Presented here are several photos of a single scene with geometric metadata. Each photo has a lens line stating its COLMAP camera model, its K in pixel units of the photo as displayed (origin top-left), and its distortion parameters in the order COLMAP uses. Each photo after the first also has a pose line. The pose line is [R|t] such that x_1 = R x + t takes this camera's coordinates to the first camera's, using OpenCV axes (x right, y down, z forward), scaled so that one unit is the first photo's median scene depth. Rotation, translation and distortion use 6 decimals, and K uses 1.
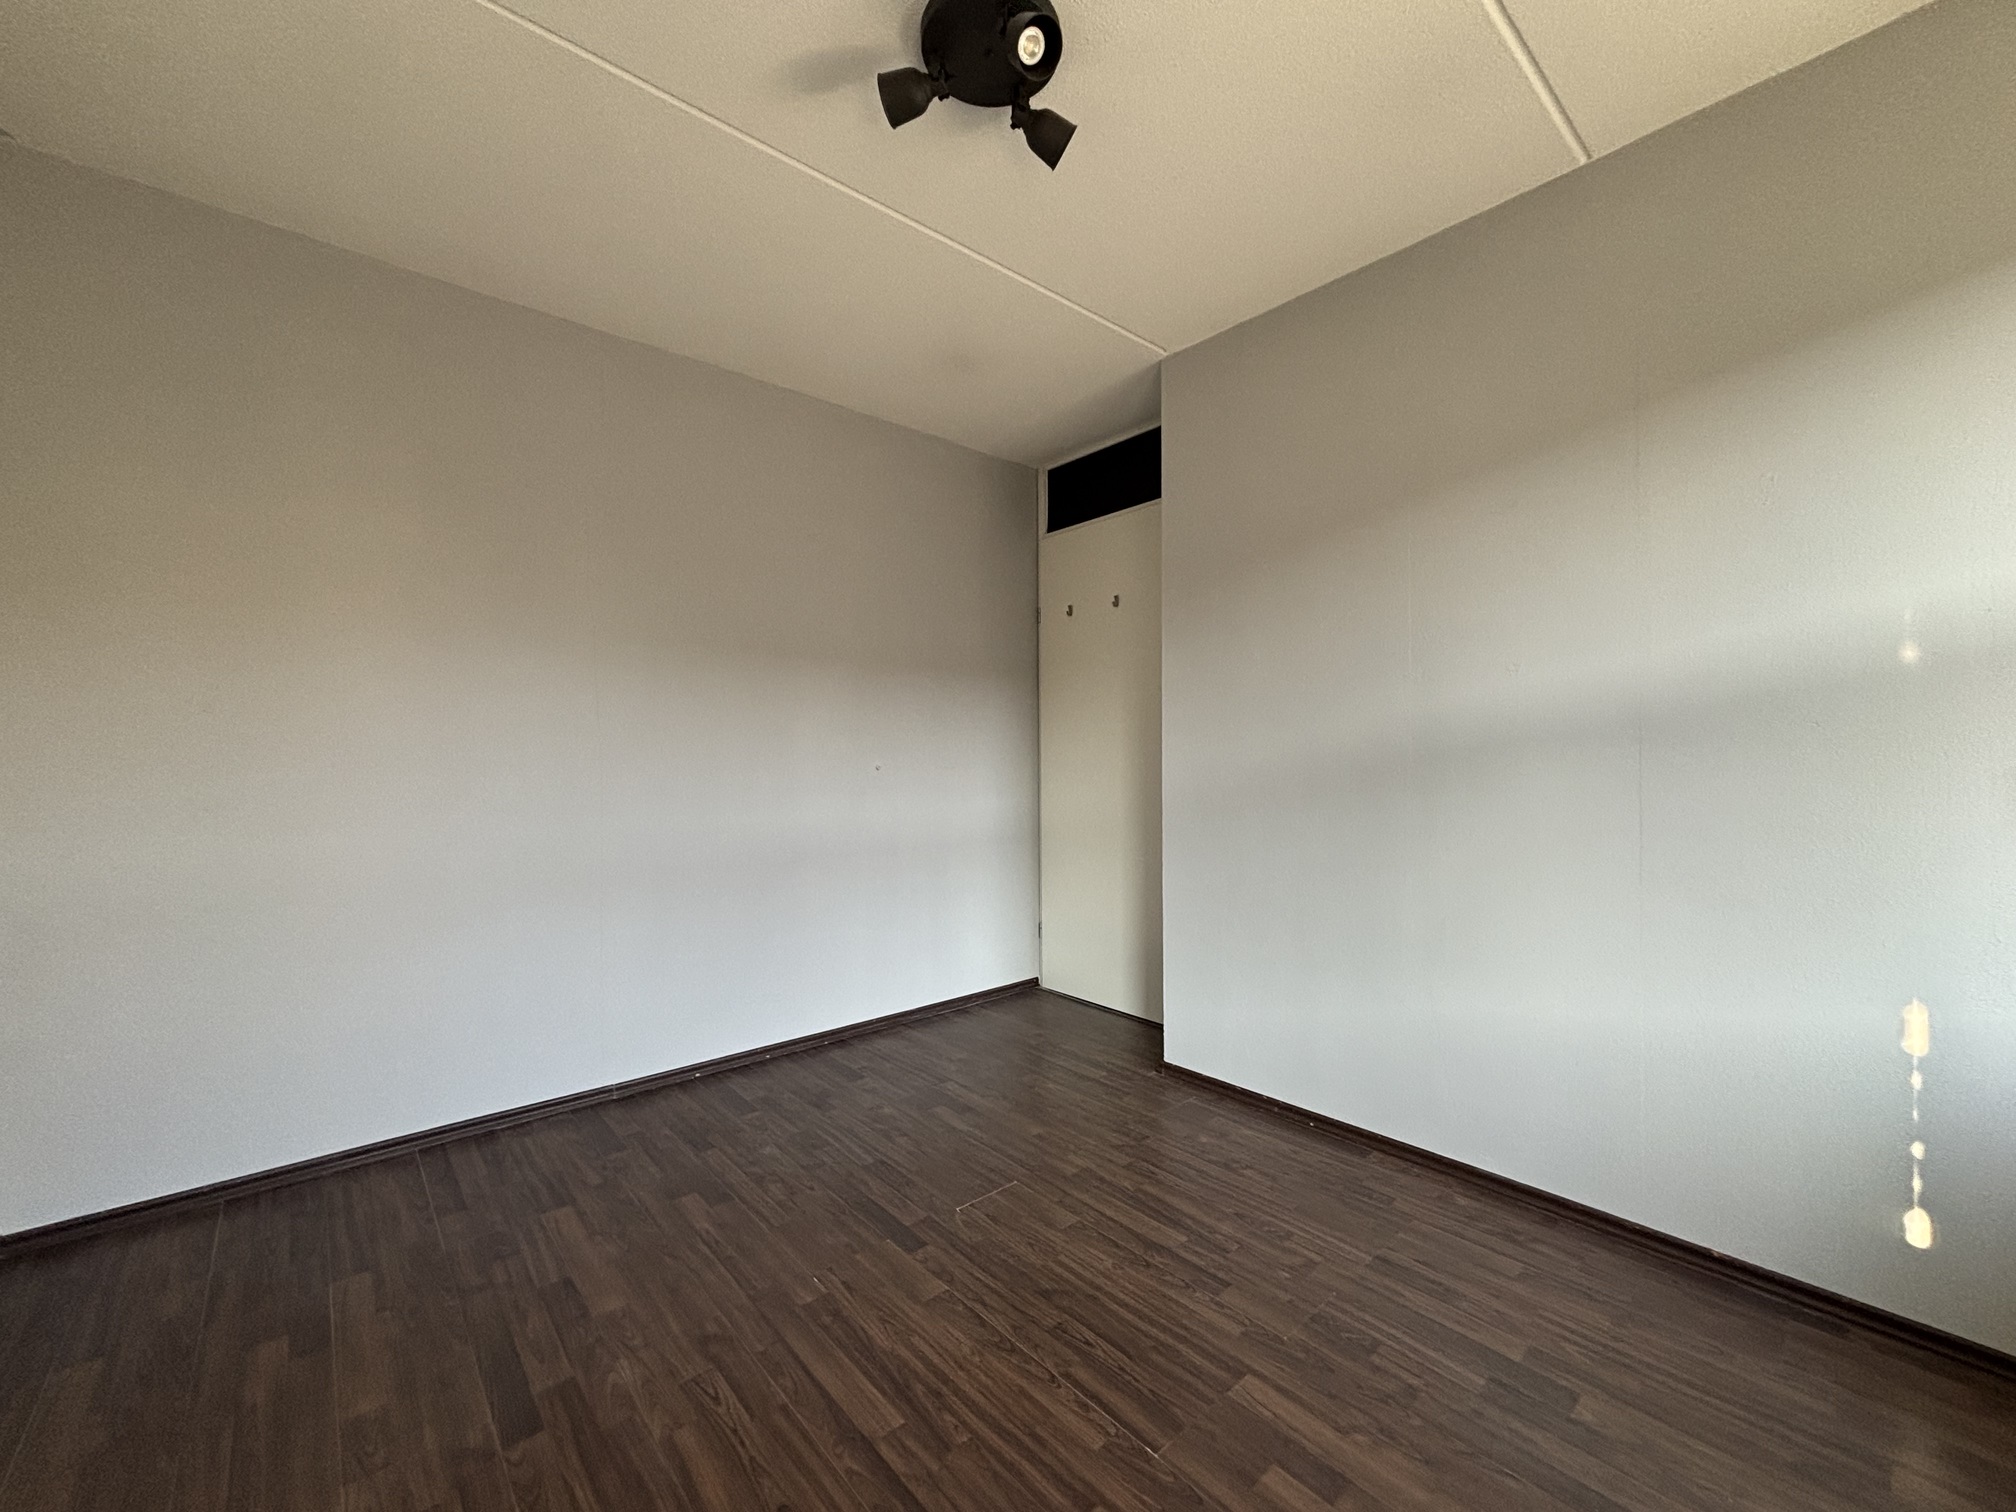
lens RADIAL K [[816.5, 0, 1002.6], [0, 816.5, 760.6], [0, 0, 1]] dist [0.011000, 0.001336]
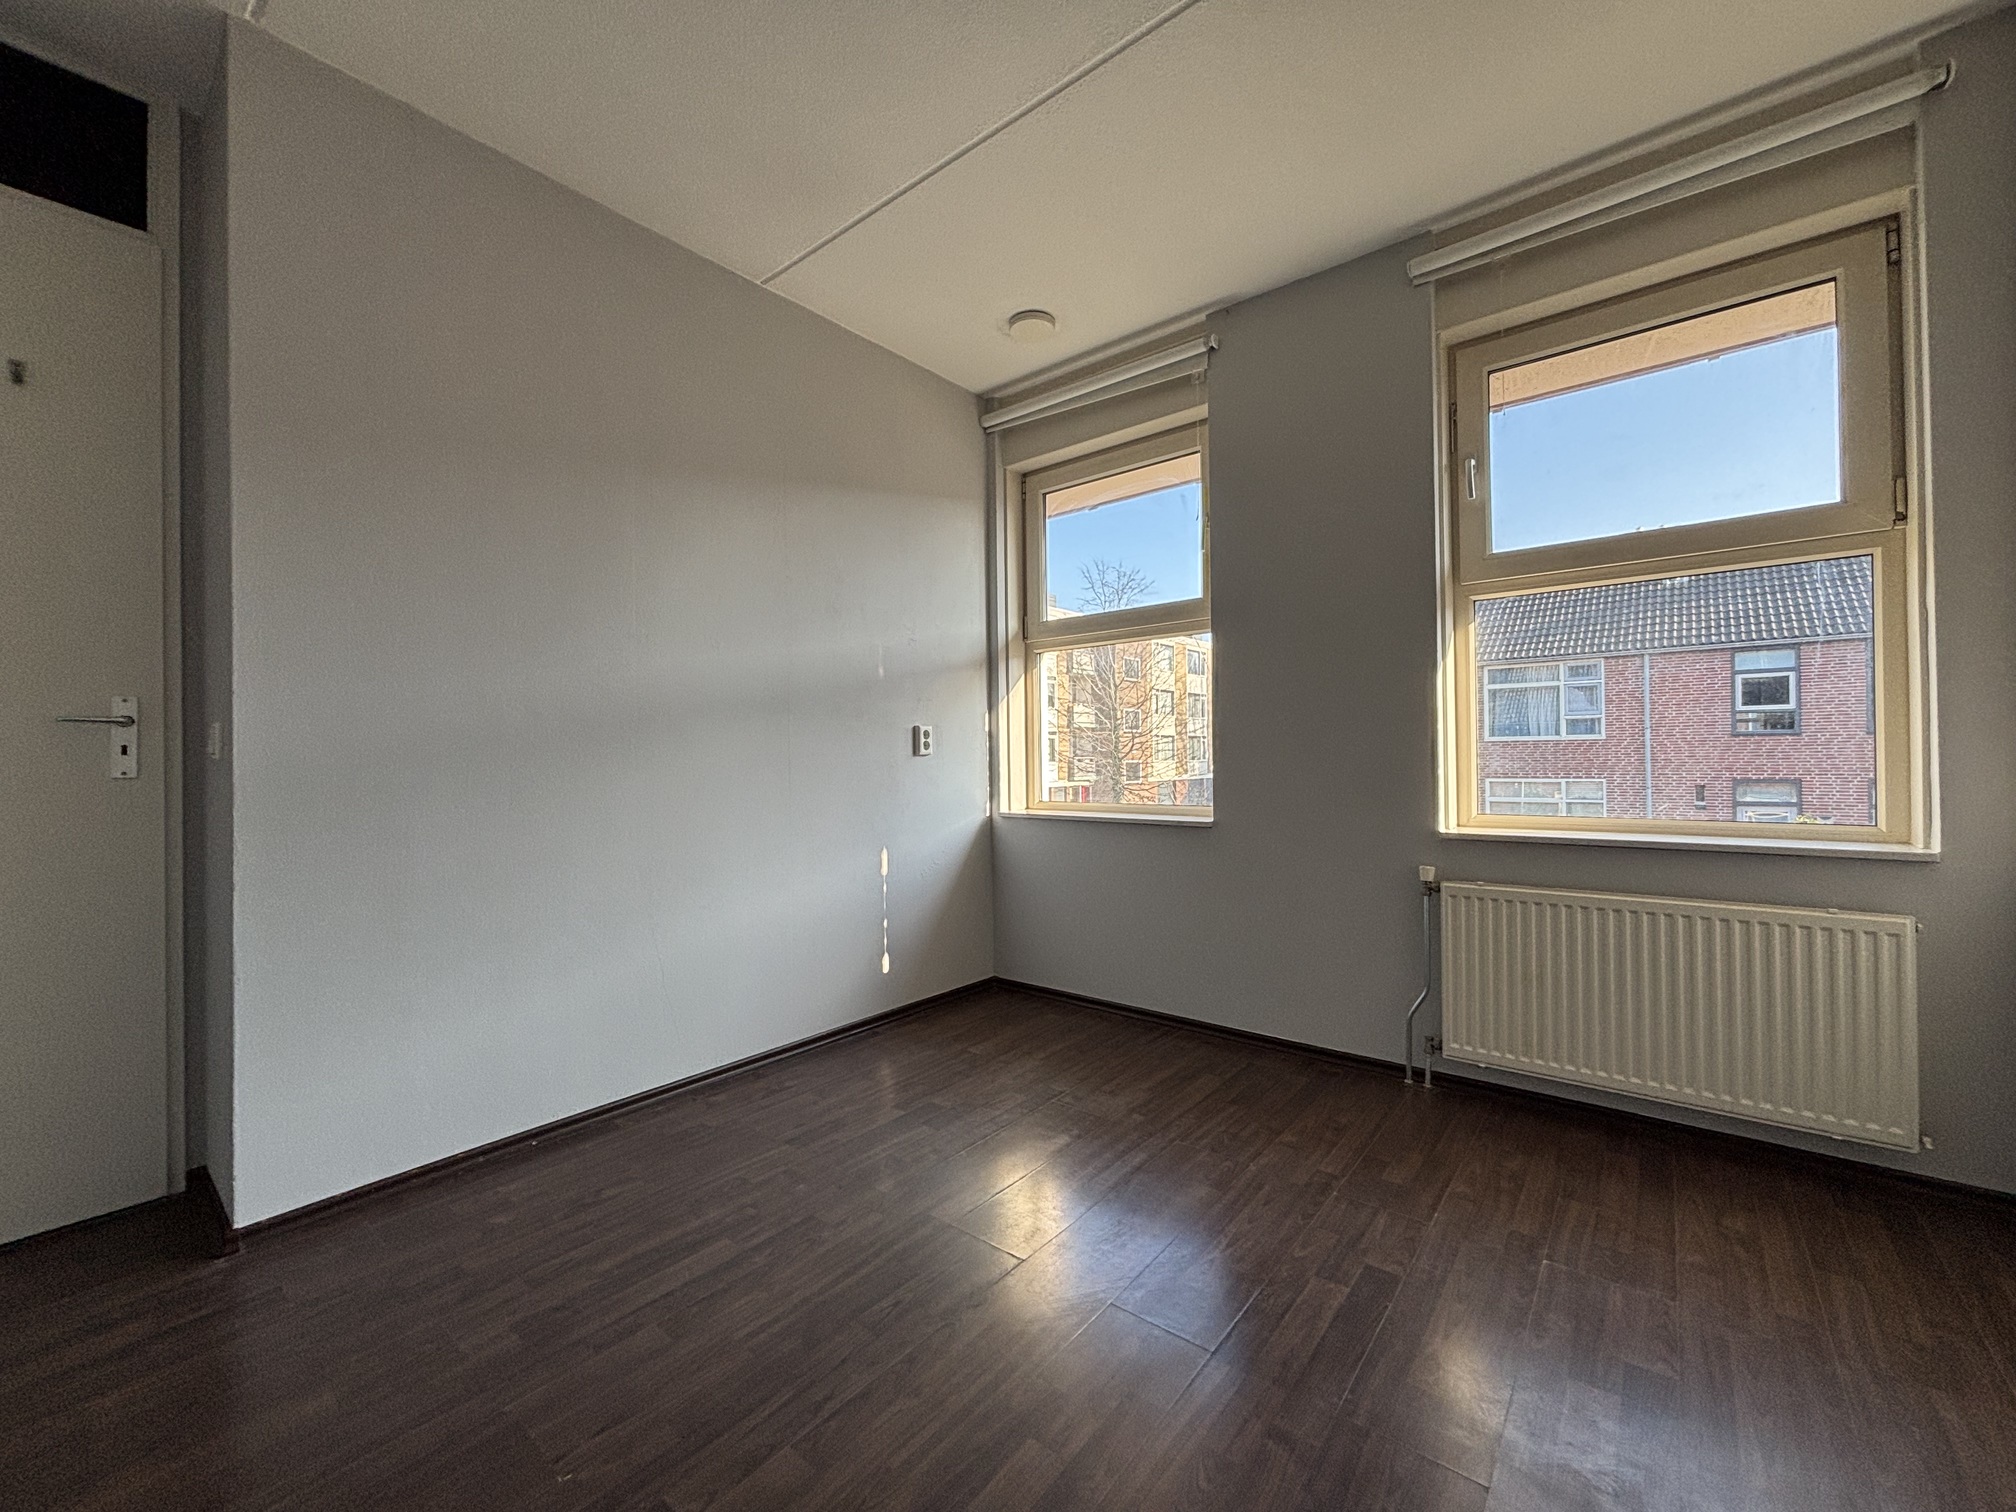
lens RADIAL K [[816.5, 0, 1004.5], [0, 816.5, 756.2], [0, 0, 1]] dist [0.011000, 0.001336]
pose [[-0.158270, 0.009048, 0.987354, -0.749707], [0.018264, 0.999814, -0.006235, 0.078302], [-0.987227, 0.017046, -0.158405, 0.894901]]
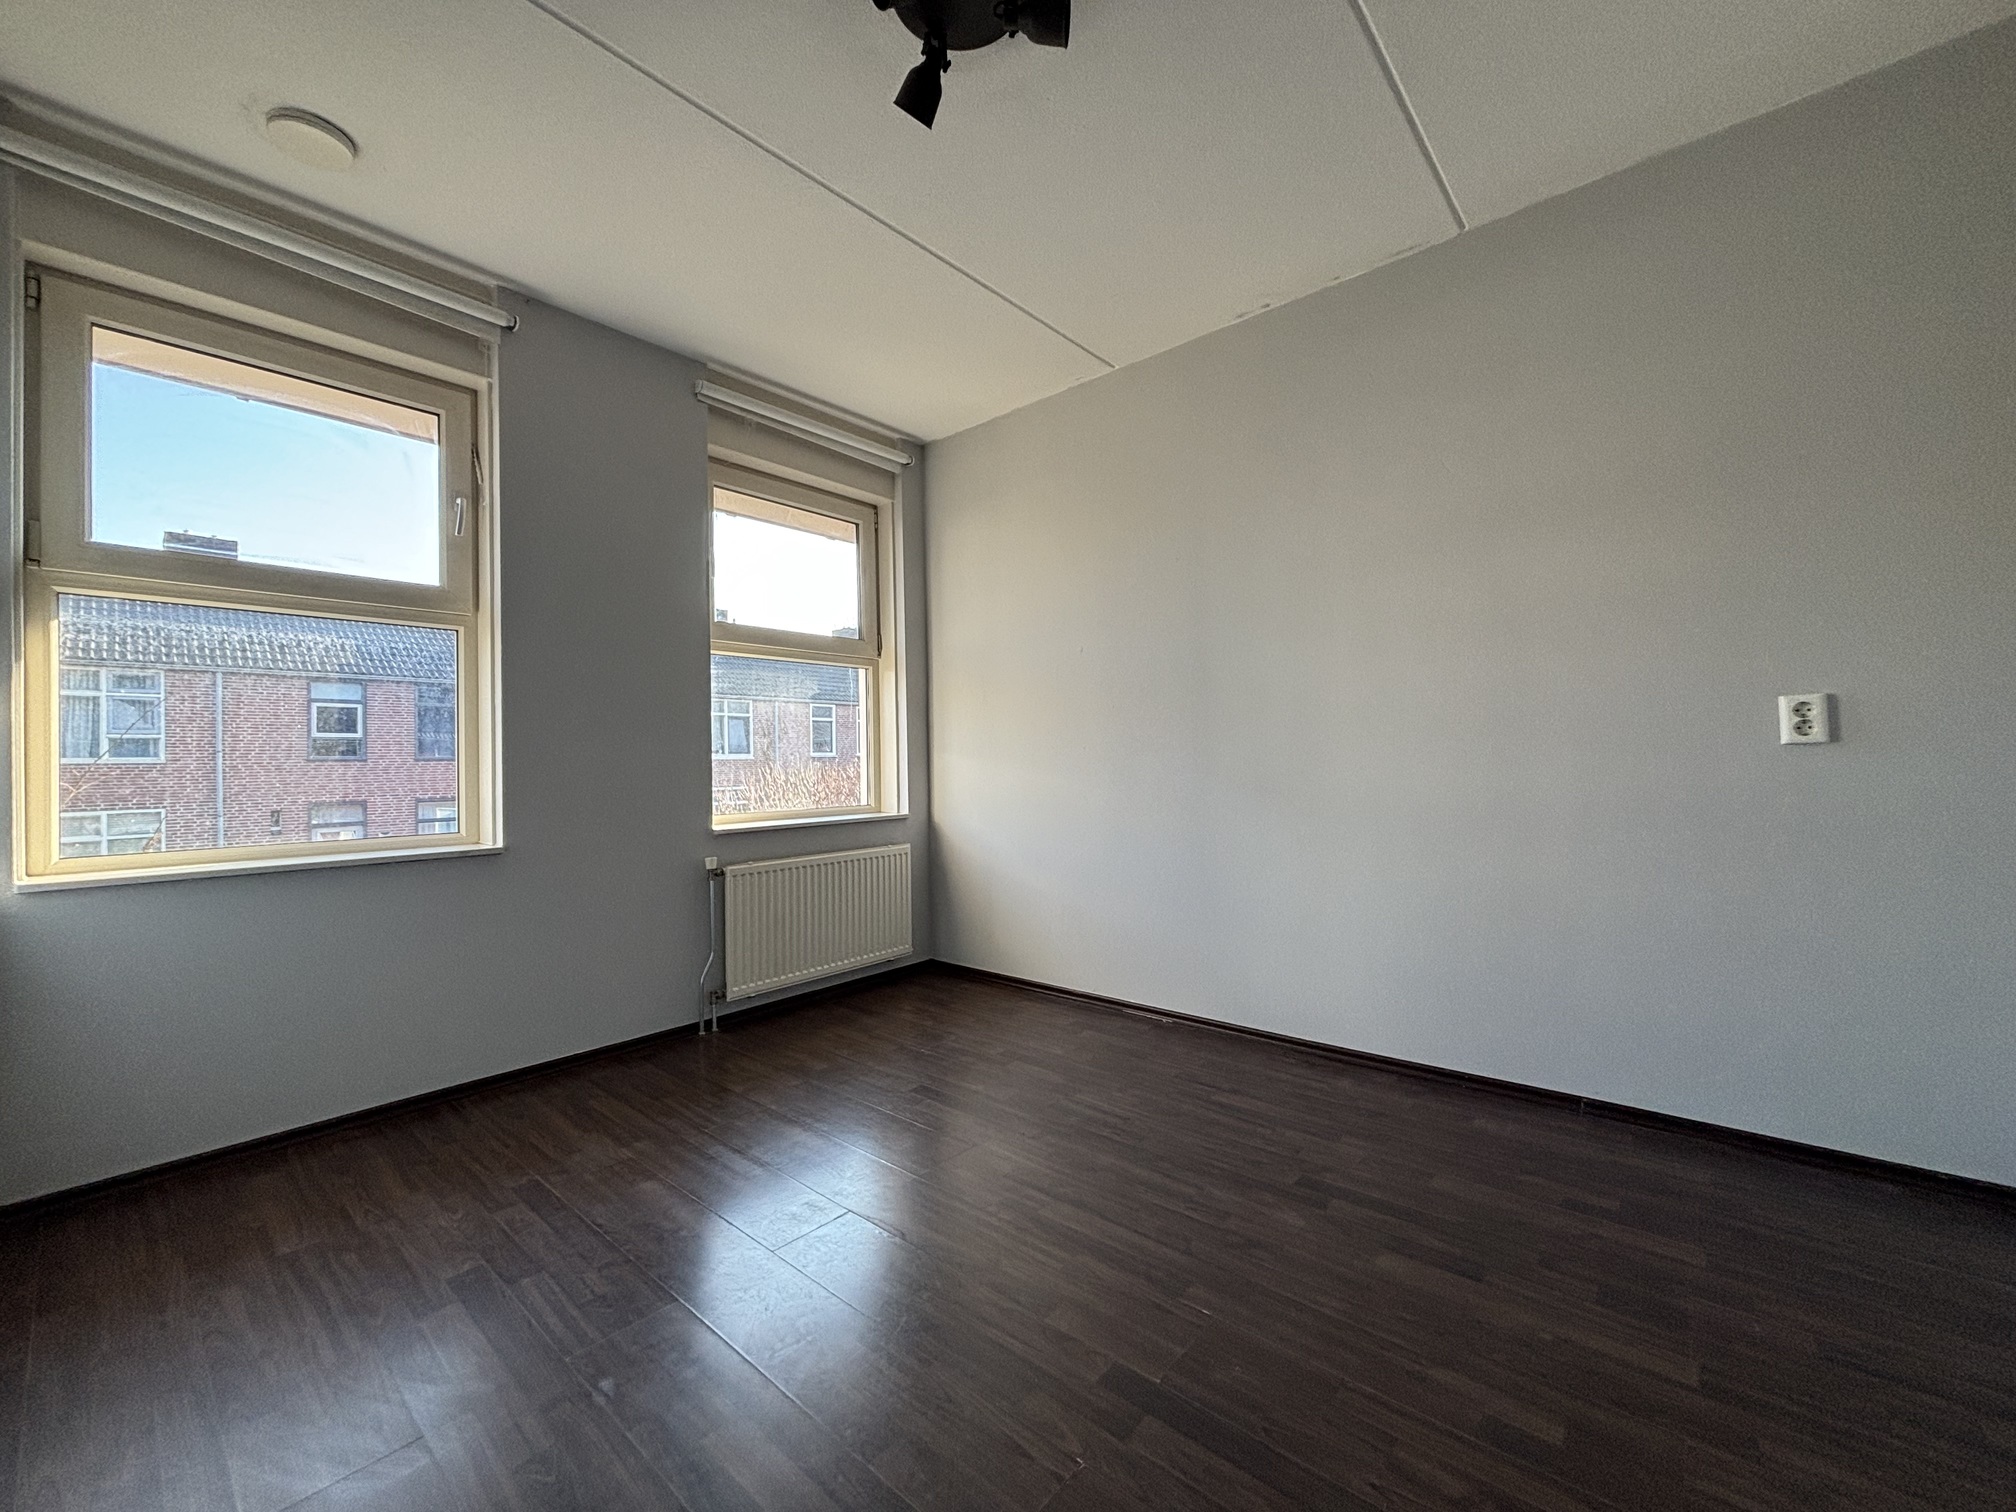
lens RADIAL K [[816.5, 0, 1008.4], [0, 816.5, 756.5], [0, 0, 1]] dist [0.011000, 0.001336]
pose [[-0.992260, 0.020648, -0.122451, 0.065197], [0.020874, 0.999782, -0.000563, 0.066147], [0.122412, -0.003115, -0.992474, 1.782467]]
